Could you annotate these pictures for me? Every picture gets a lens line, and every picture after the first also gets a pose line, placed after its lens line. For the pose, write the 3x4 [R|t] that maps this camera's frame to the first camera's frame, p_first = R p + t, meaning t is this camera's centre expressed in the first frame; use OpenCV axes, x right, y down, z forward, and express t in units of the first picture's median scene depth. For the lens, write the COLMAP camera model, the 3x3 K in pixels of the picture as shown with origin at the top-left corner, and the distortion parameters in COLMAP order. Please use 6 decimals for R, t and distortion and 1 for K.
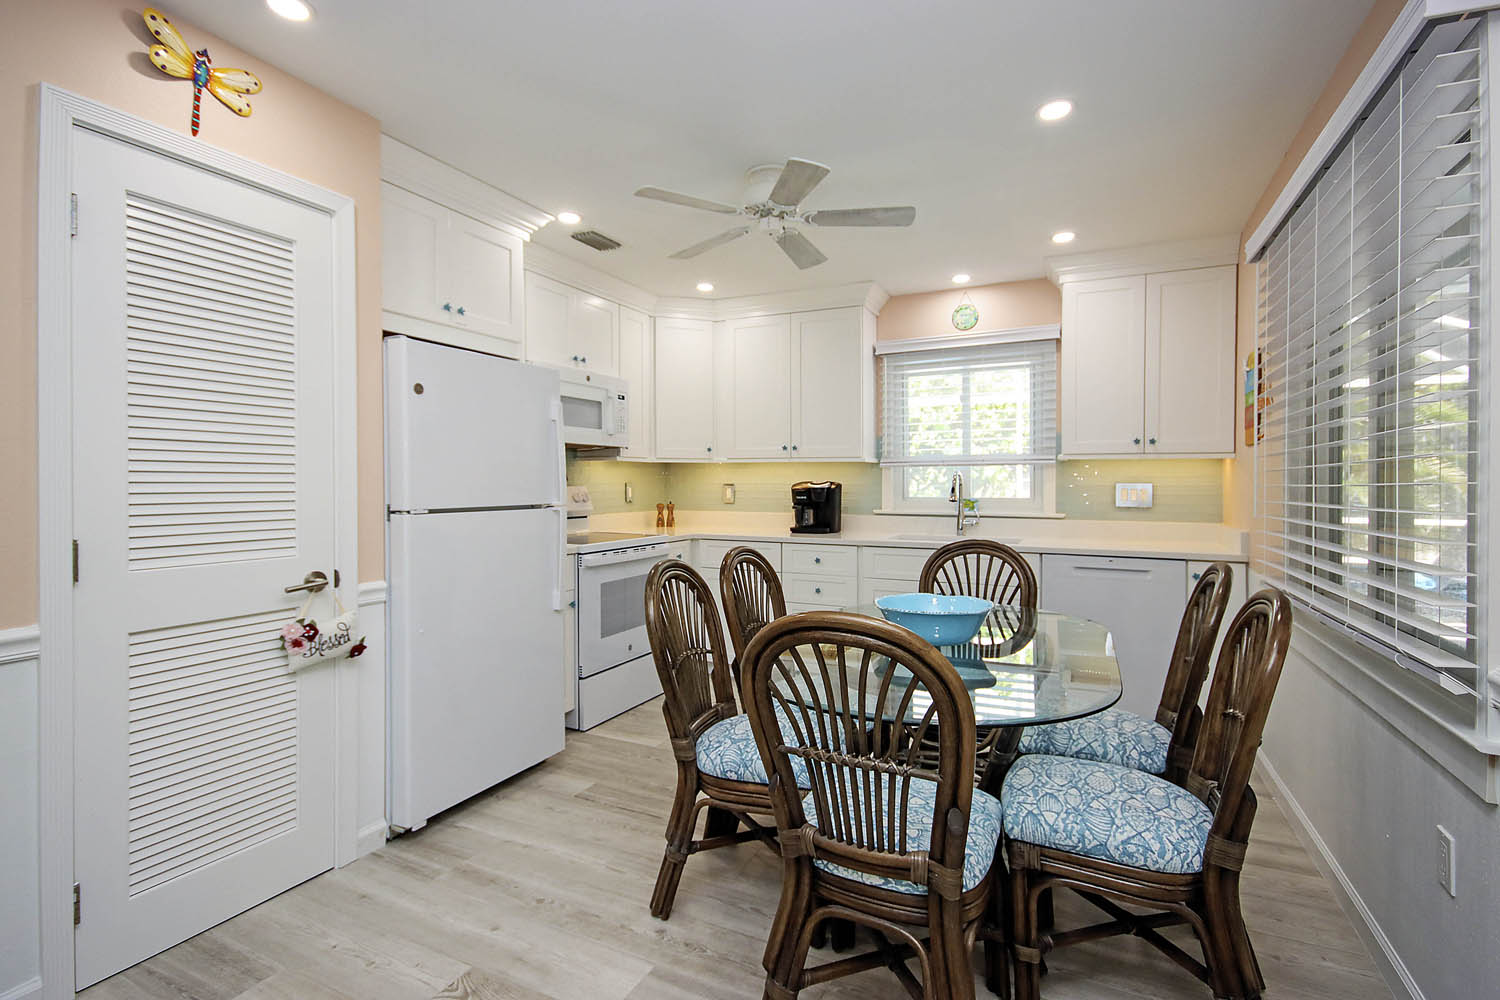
lens RADIAL K [[699.7, 0, 750.0], [0, 699.7, 500.0], [0, 0, 1]] dist [0.001716, 0.000115]
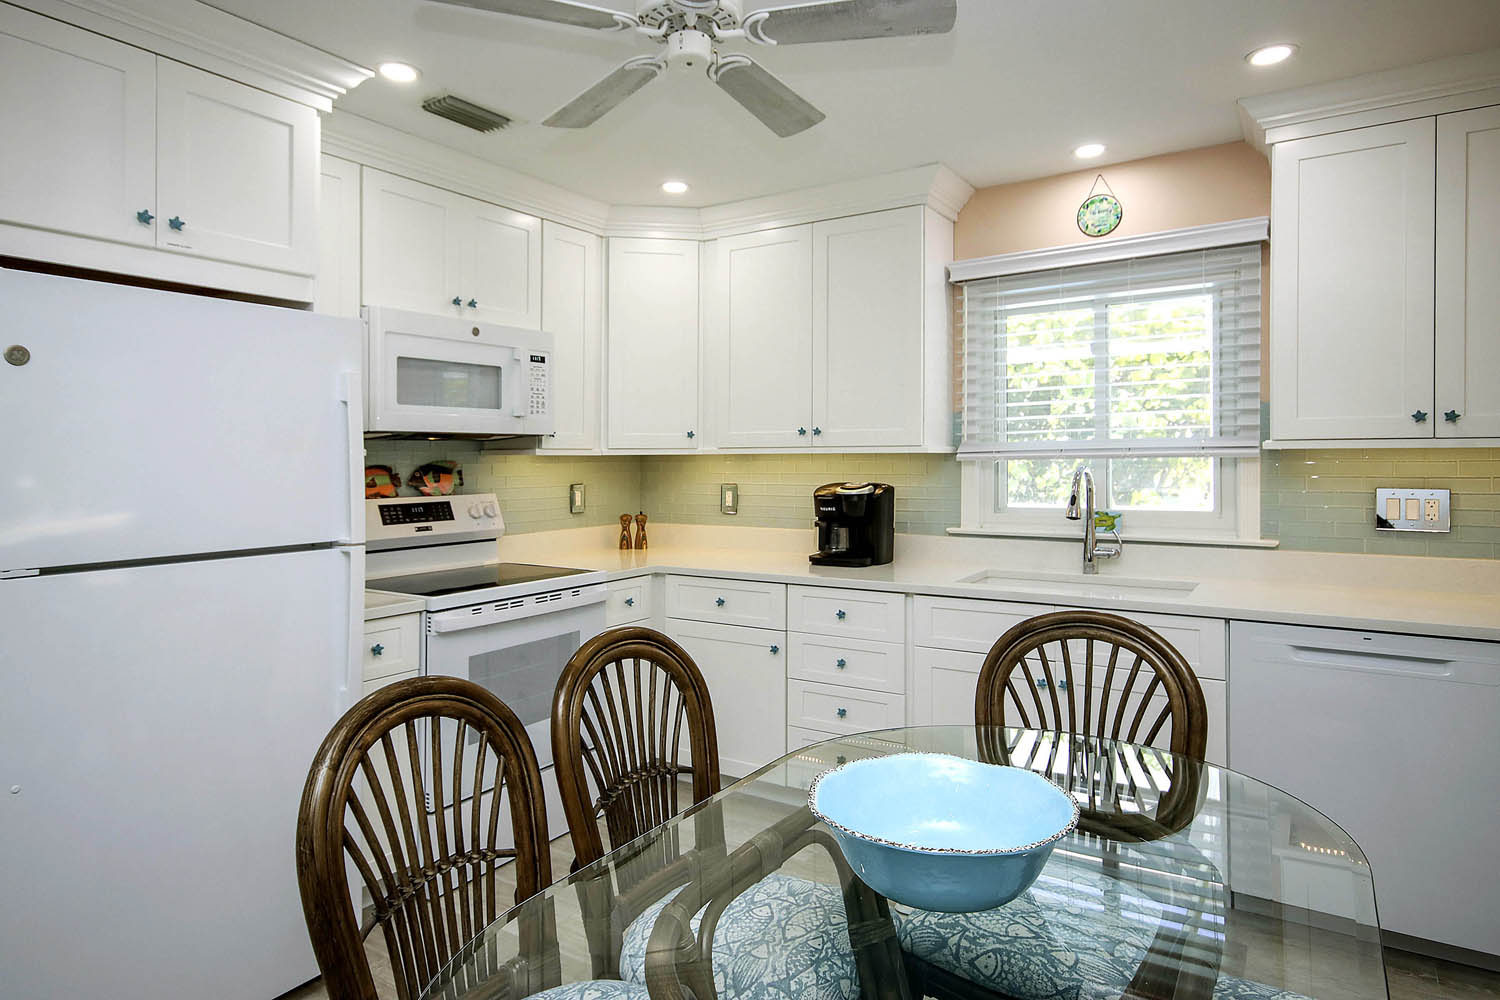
lens RADIAL K [[837.5, 0, 747.1], [0, 837.5, 470.9], [0, 0, 1]] dist [0.004201, 0.021511]
pose [[0.988019, -0.001922, -0.154318, 0.119391], [0.001138, 0.999986, -0.005169, -0.034585], [0.154326, 0.004931, 0.988008, 0.233950]]
